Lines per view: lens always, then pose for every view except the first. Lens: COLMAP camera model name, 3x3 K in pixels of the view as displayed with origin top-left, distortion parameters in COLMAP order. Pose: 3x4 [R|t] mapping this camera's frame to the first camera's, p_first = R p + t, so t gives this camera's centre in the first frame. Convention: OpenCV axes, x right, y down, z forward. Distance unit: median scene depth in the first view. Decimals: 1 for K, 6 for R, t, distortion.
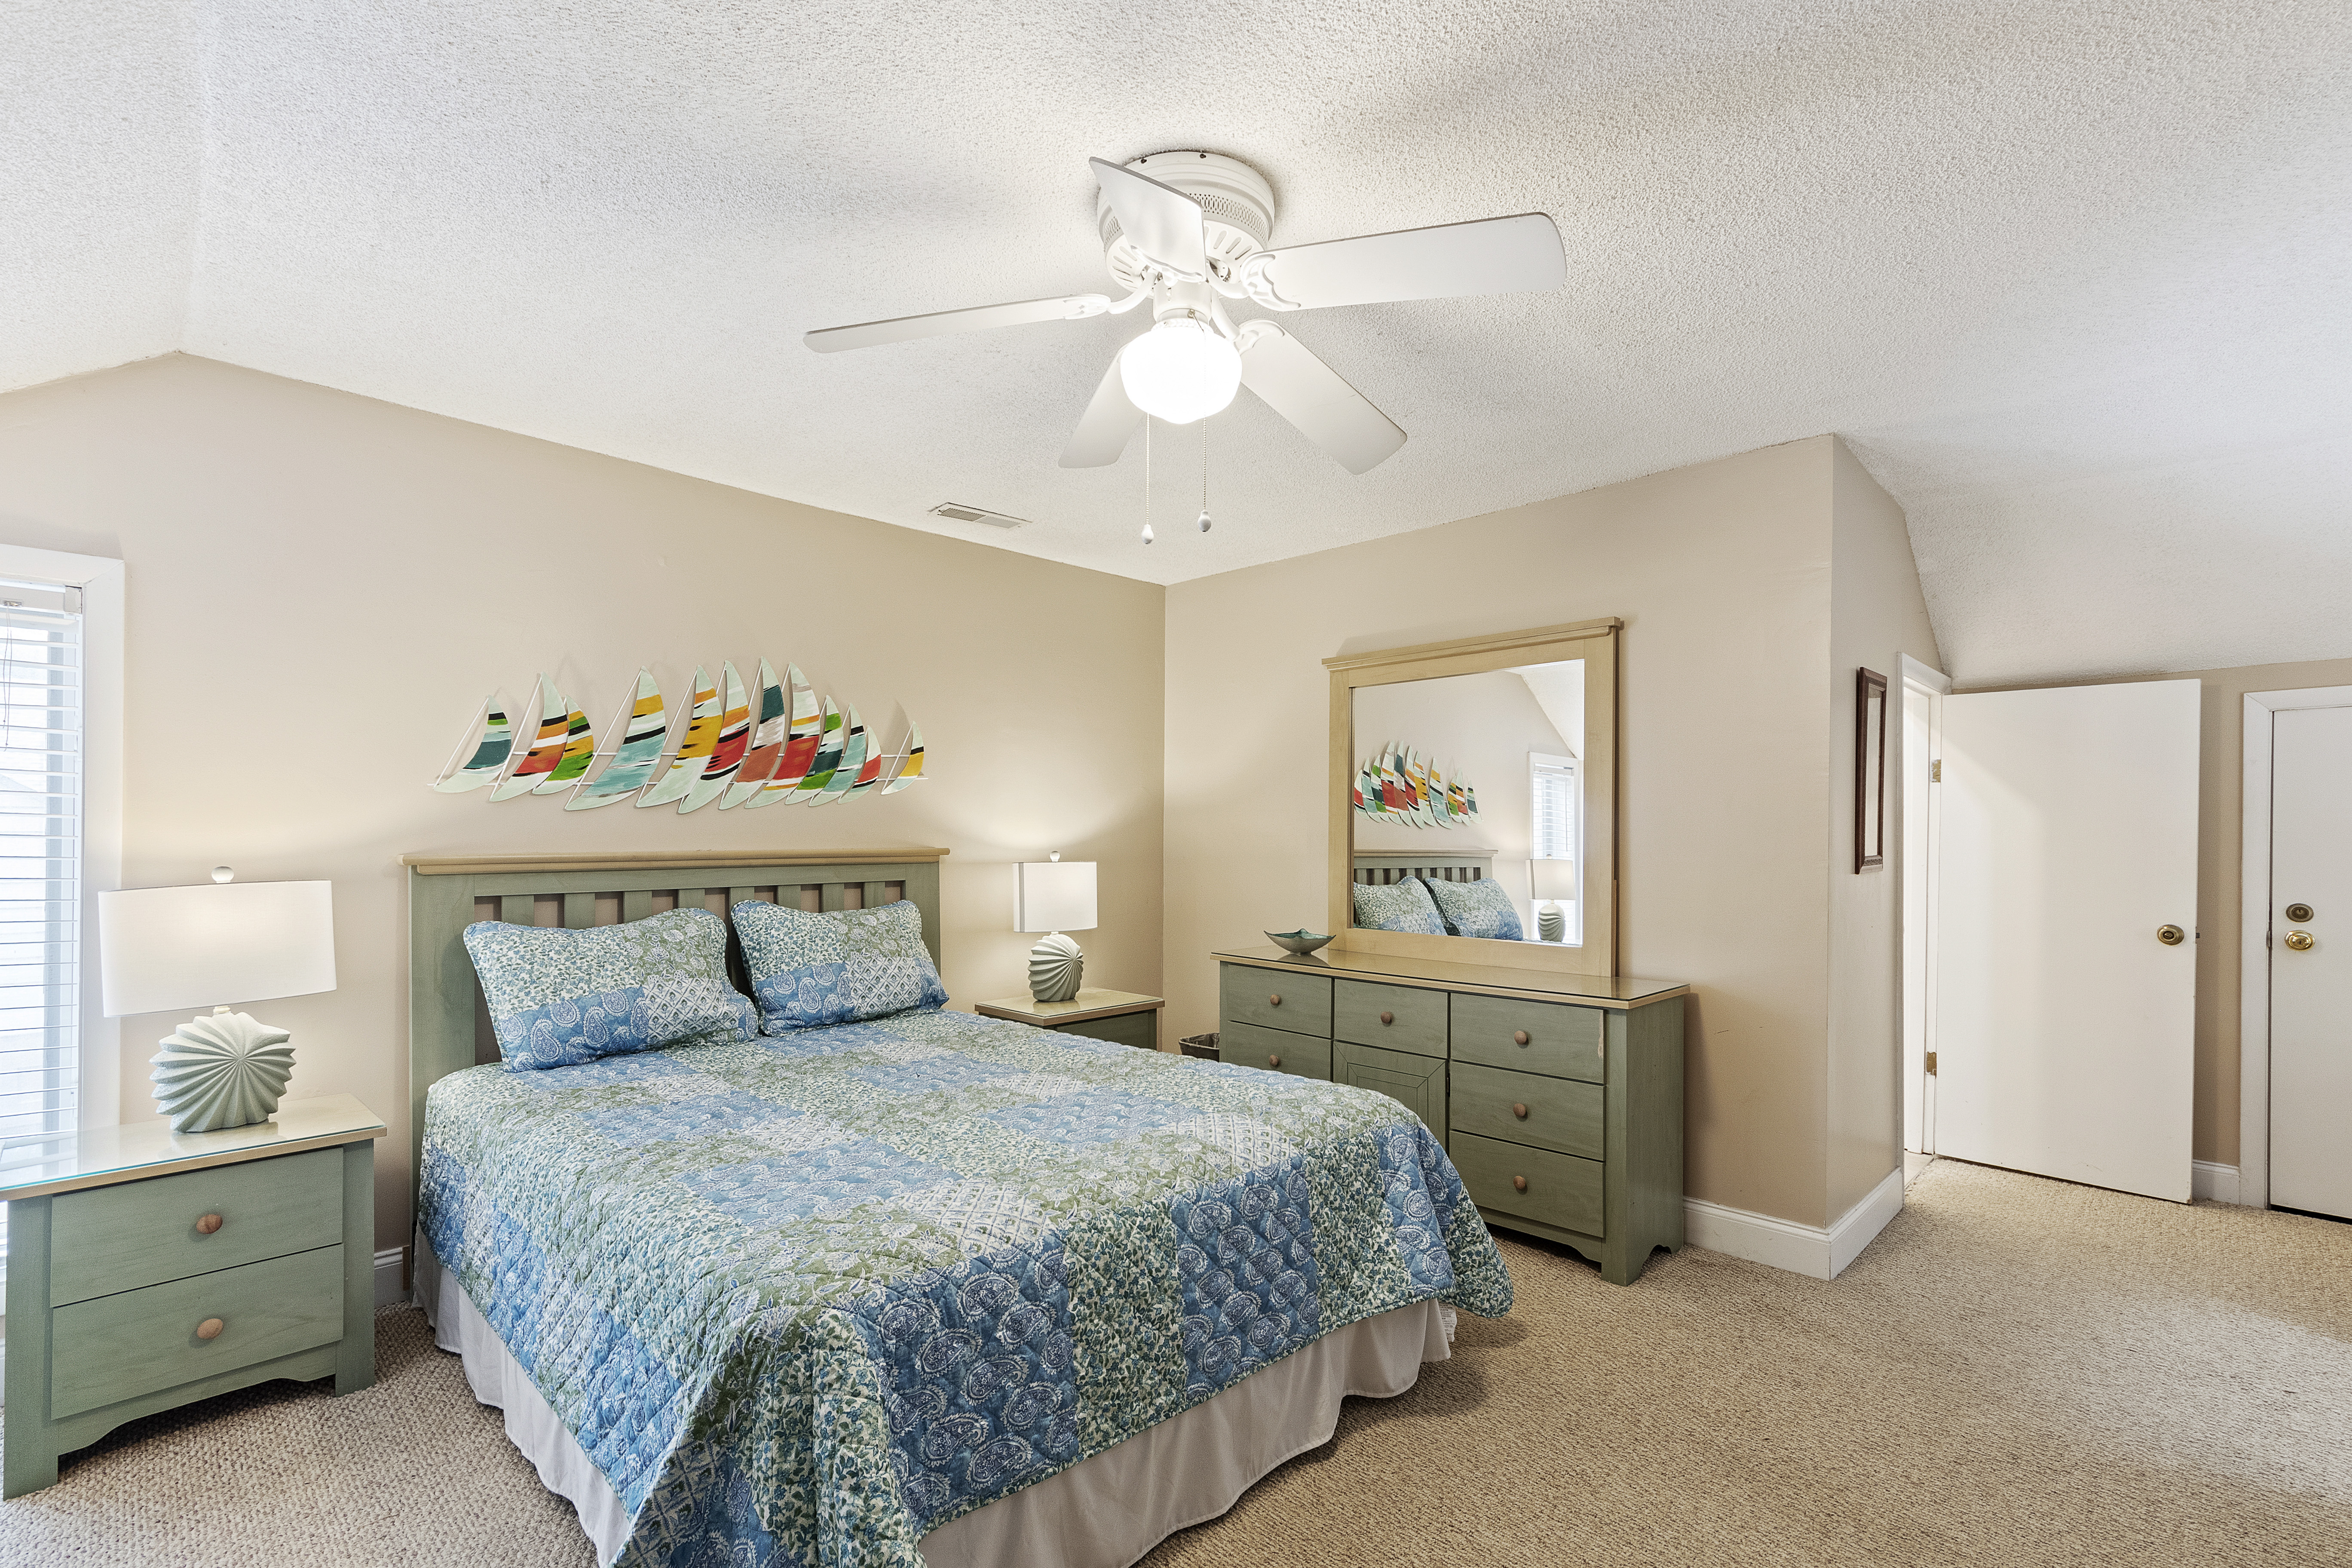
lens RADIAL K [[1040.3, 0, 1173.4], [0, 1040.3, 837.9], [0, 0, 1]] dist [0.008286, -0.000012]
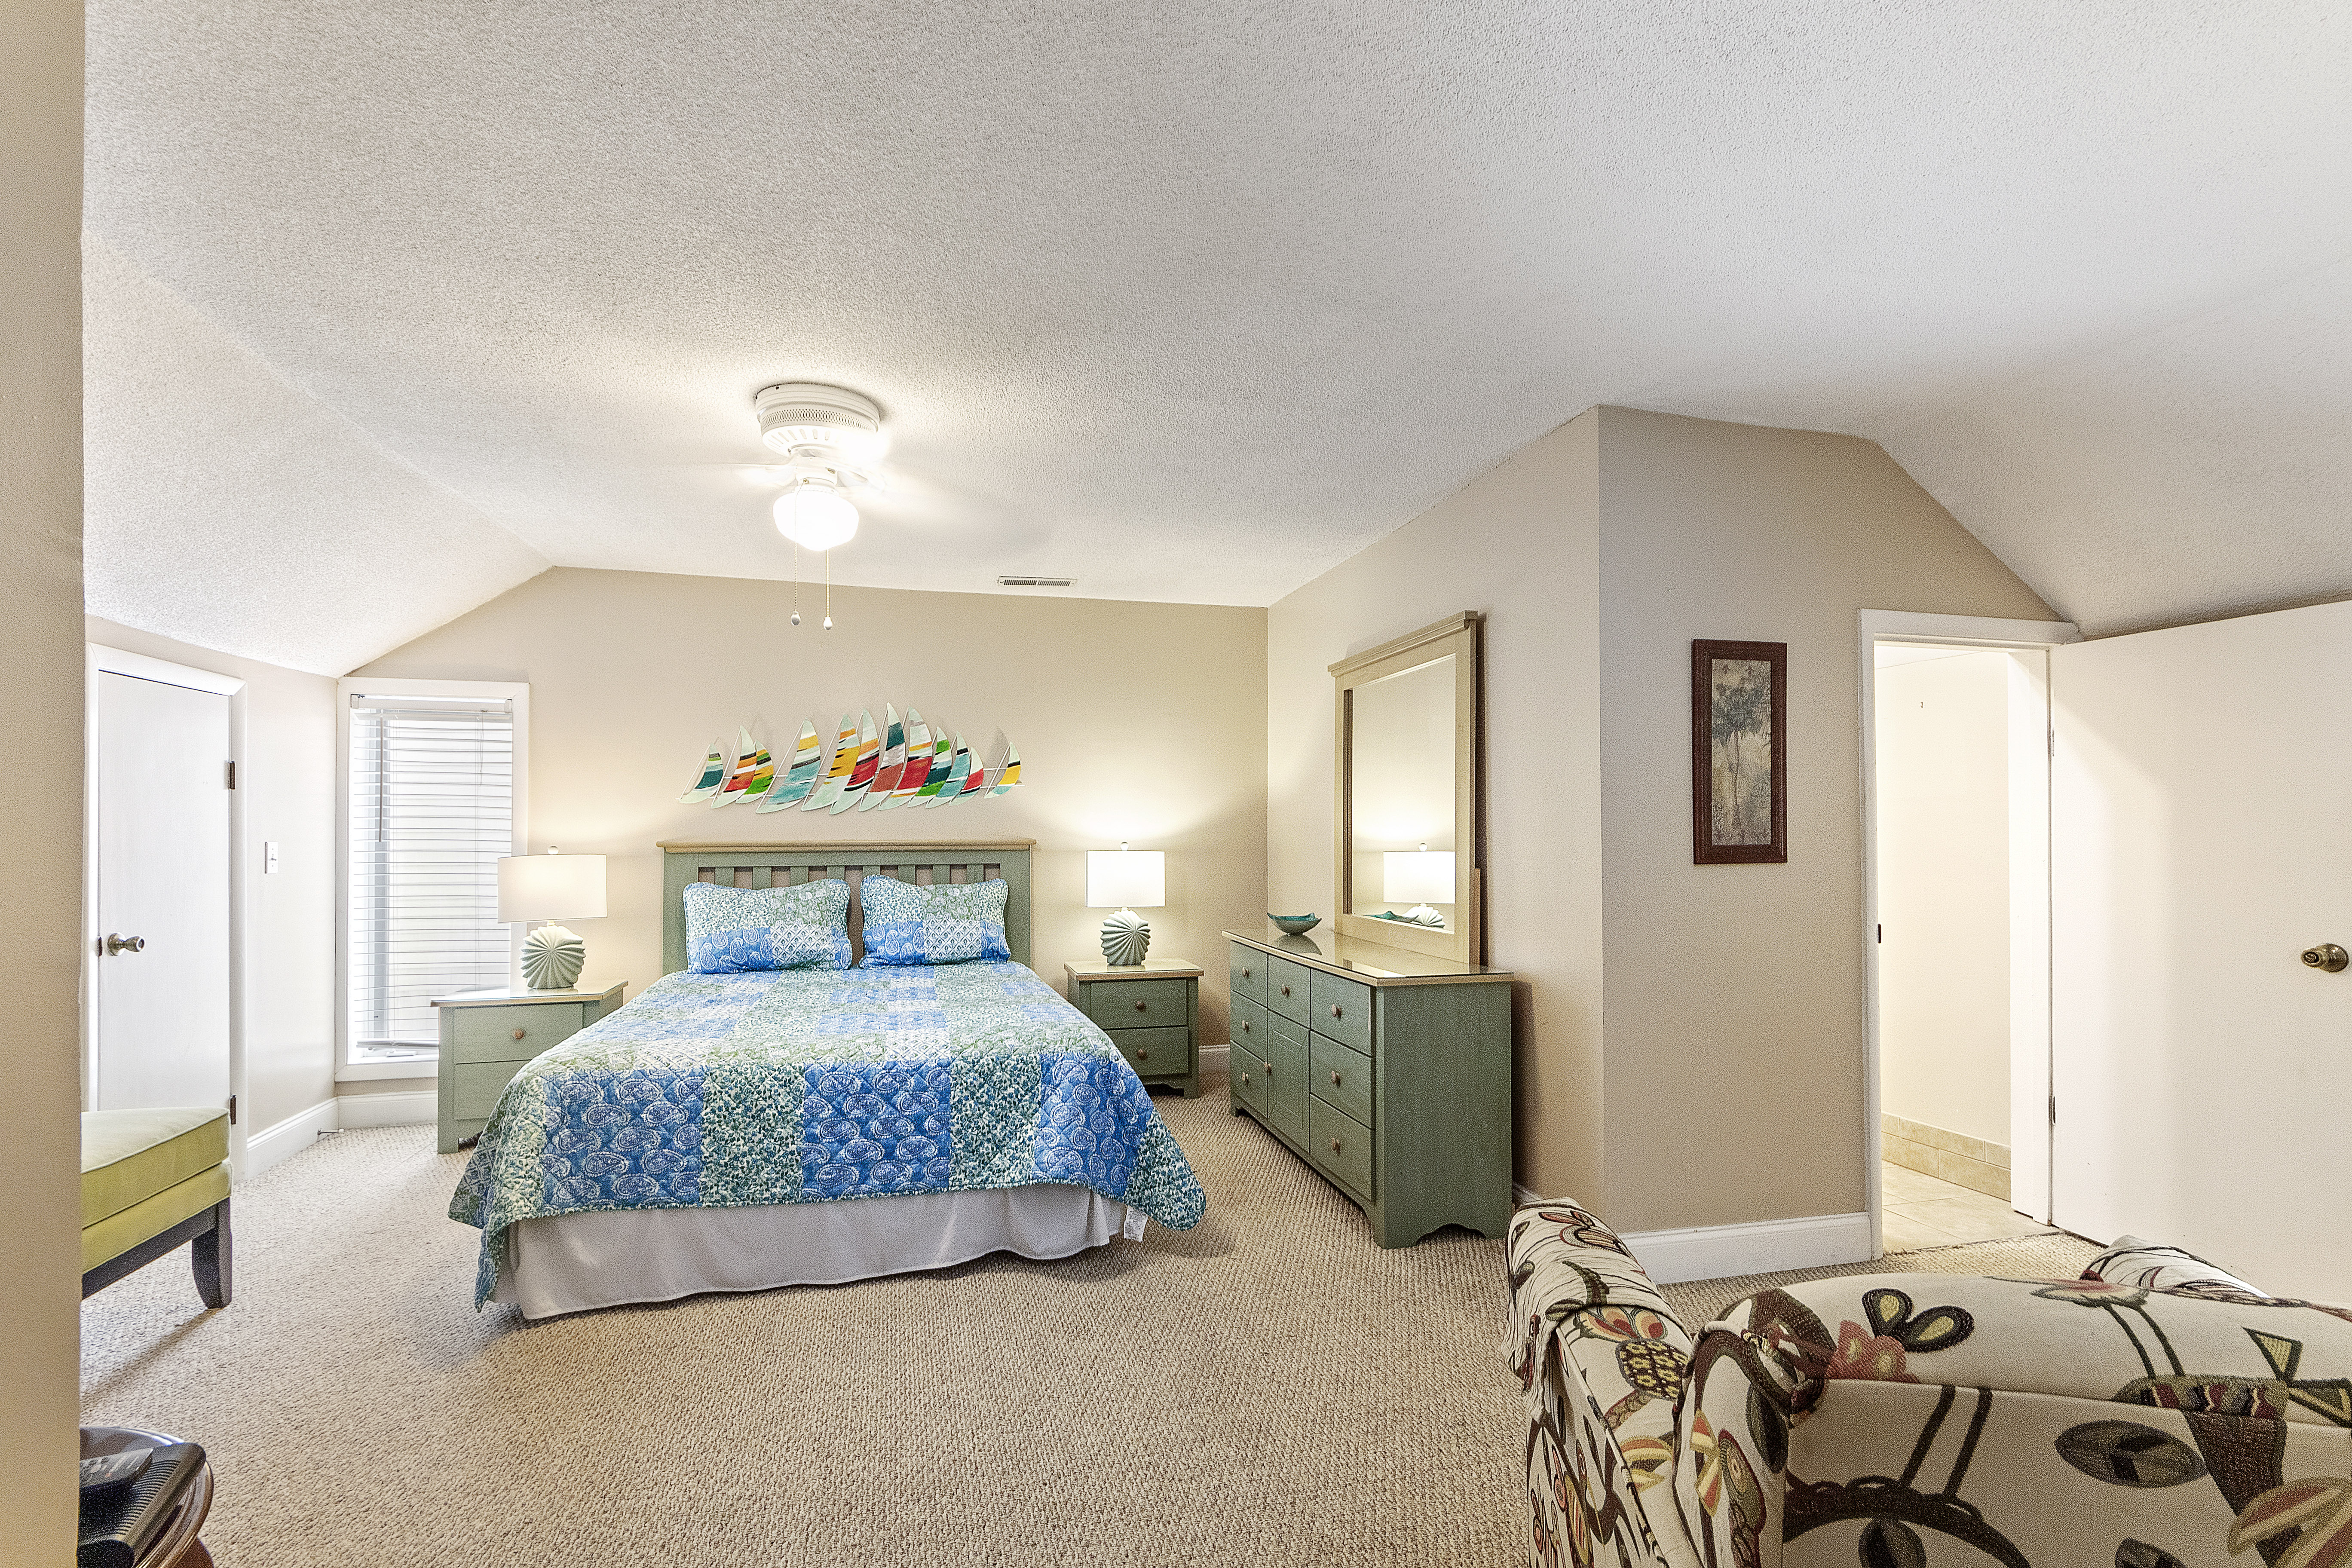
lens RADIAL K [[1033.1, 0, 1177.7], [0, 1033.1, 826.8], [0, 0, 1]] dist [0.013201, -0.000014]
pose [[0.864796, -0.005900, -0.502089, 0.797180], [0.000476, 0.999940, -0.010931, 0.011622], [0.502124, 0.009214, 0.864747, -0.020745]]
